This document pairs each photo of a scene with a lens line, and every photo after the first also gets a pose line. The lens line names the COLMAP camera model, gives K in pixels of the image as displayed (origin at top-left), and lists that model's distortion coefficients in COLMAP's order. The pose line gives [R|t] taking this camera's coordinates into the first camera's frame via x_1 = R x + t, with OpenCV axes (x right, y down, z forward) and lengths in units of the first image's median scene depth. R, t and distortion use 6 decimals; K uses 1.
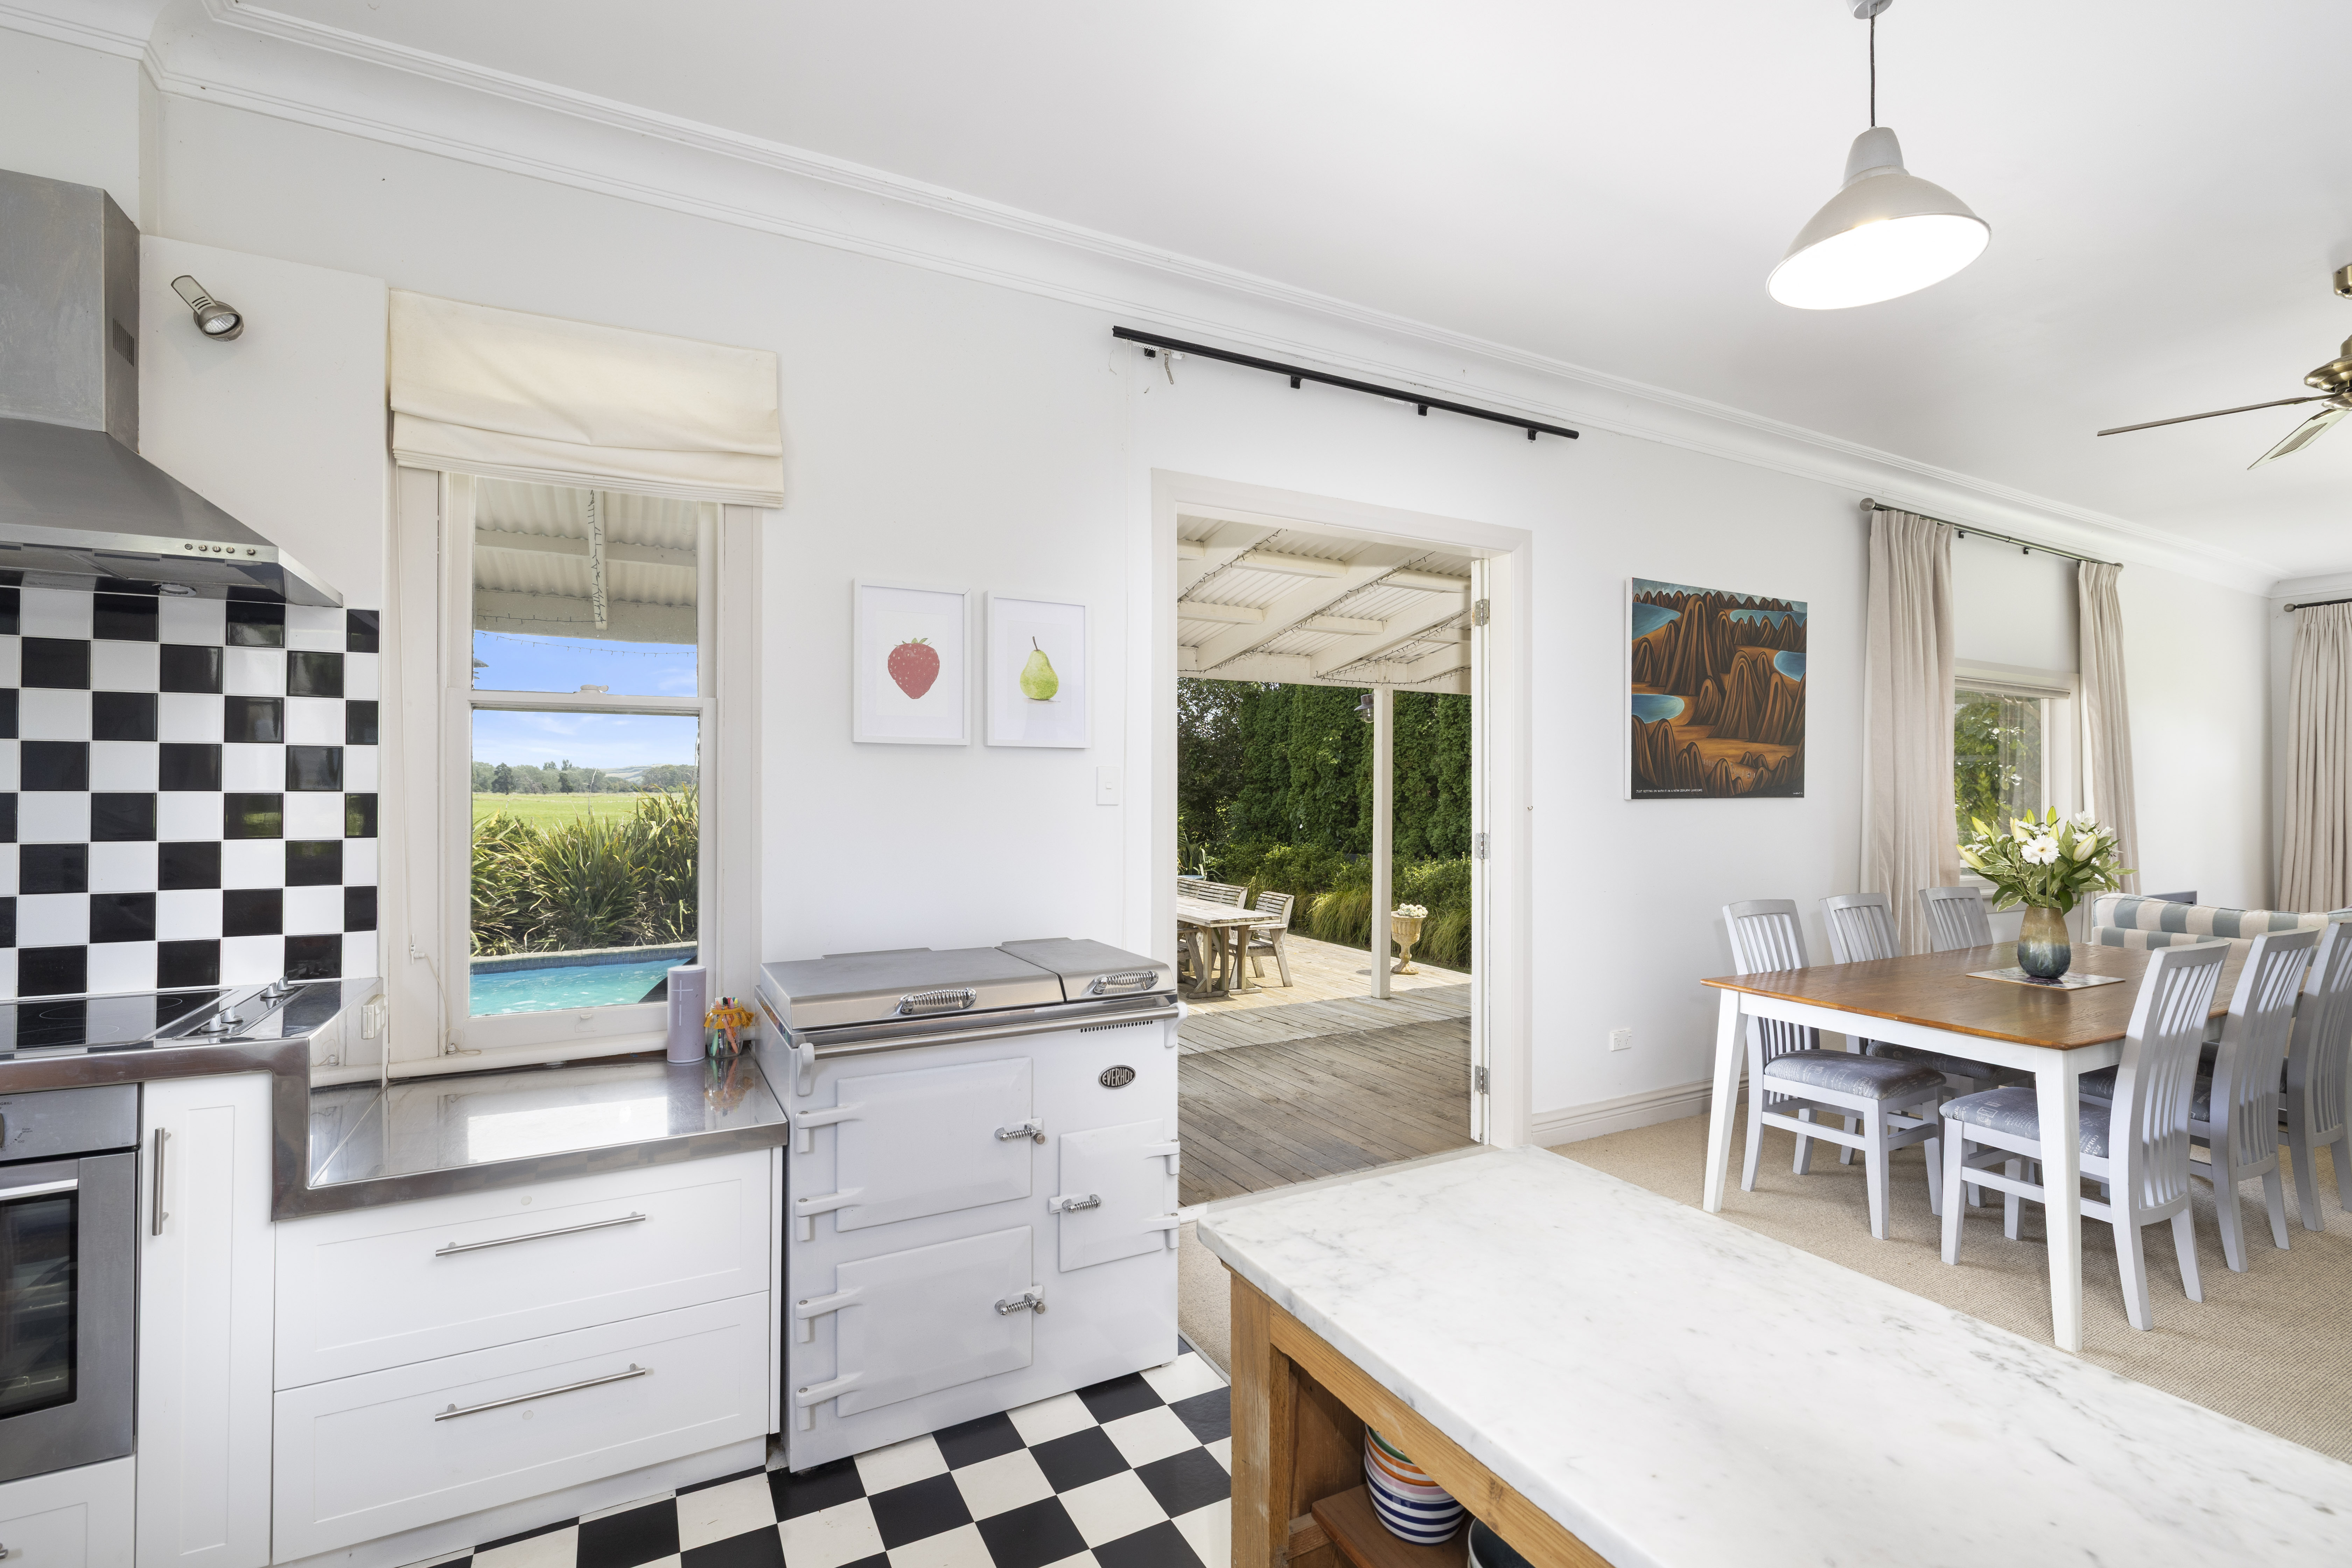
lens RADIAL K [[1064.4, 0, 1169.3], [0, 1064.4, 782.3], [0, 0, 1]] dist [-0.000938, -0.000086]
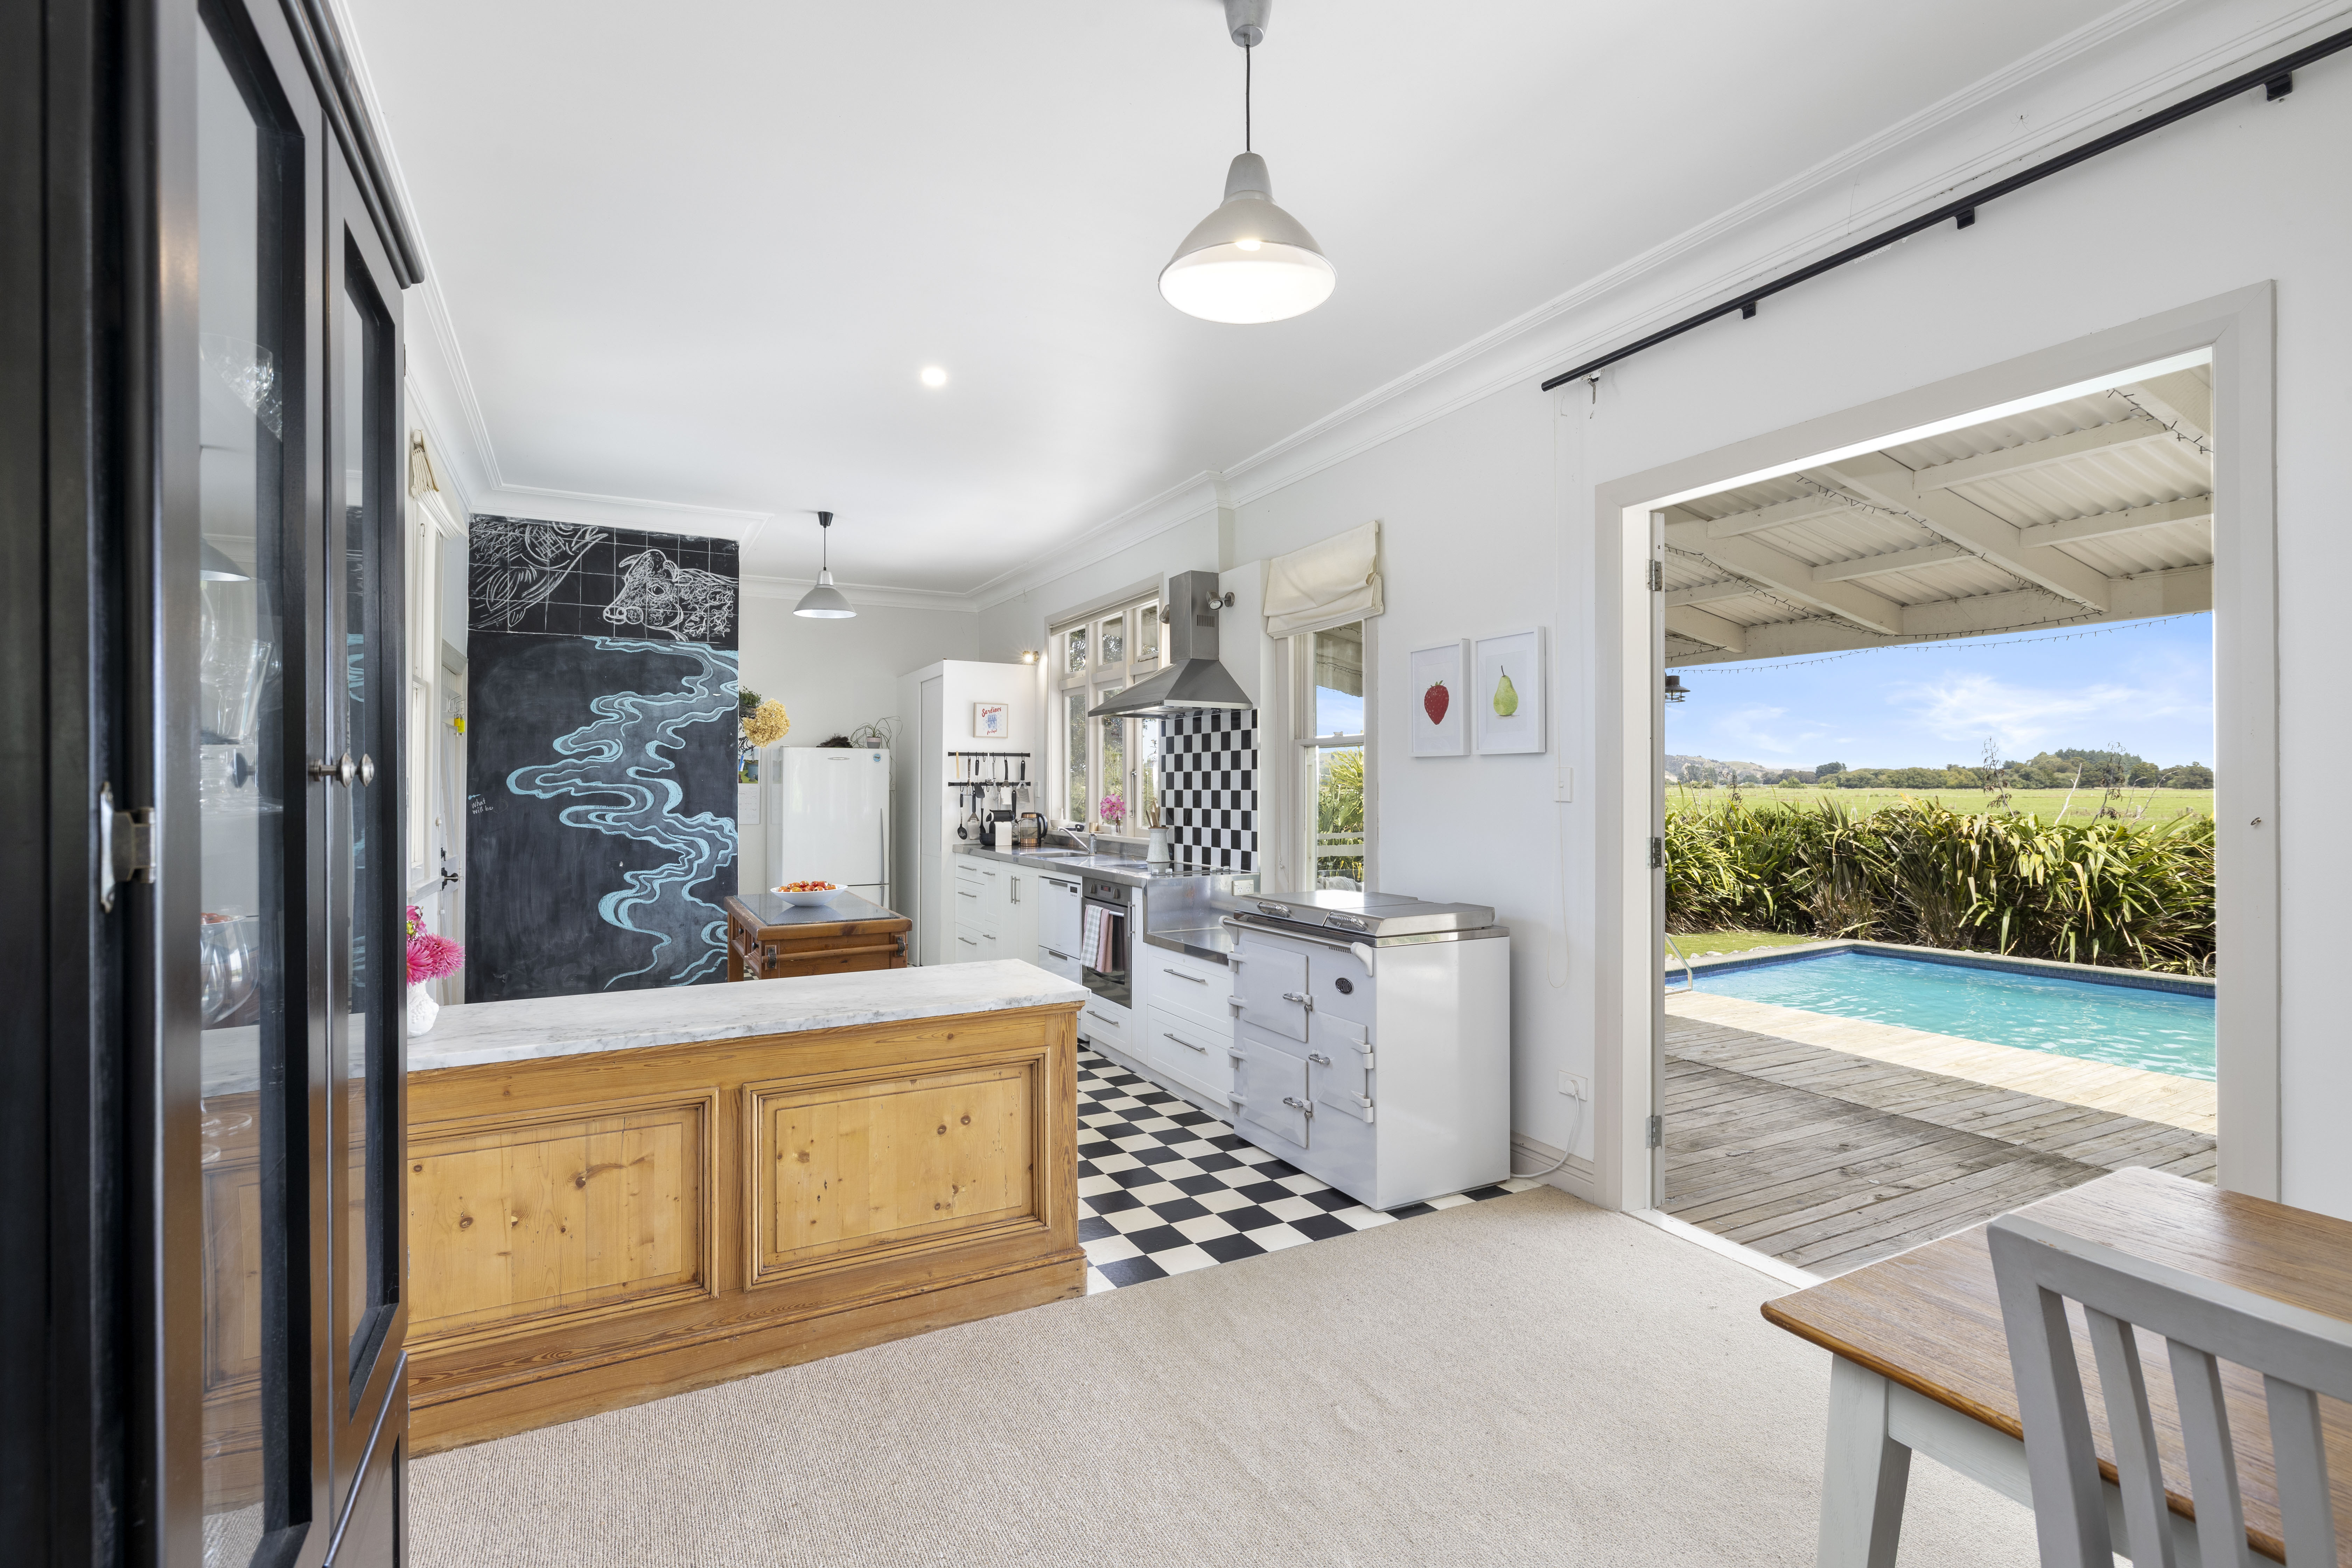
lens RADIAL K [[1064.4, 0, 1160.7], [0, 1064.4, 780.6], [0, 0, 1]] dist [-0.000938, -0.000086]
pose [[-0.011864, -0.010139, -0.999878, 1.499399], [0.006604, 0.999926, -0.010218, 0.011060], [0.999908, -0.006725, -0.011796, 0.819218]]
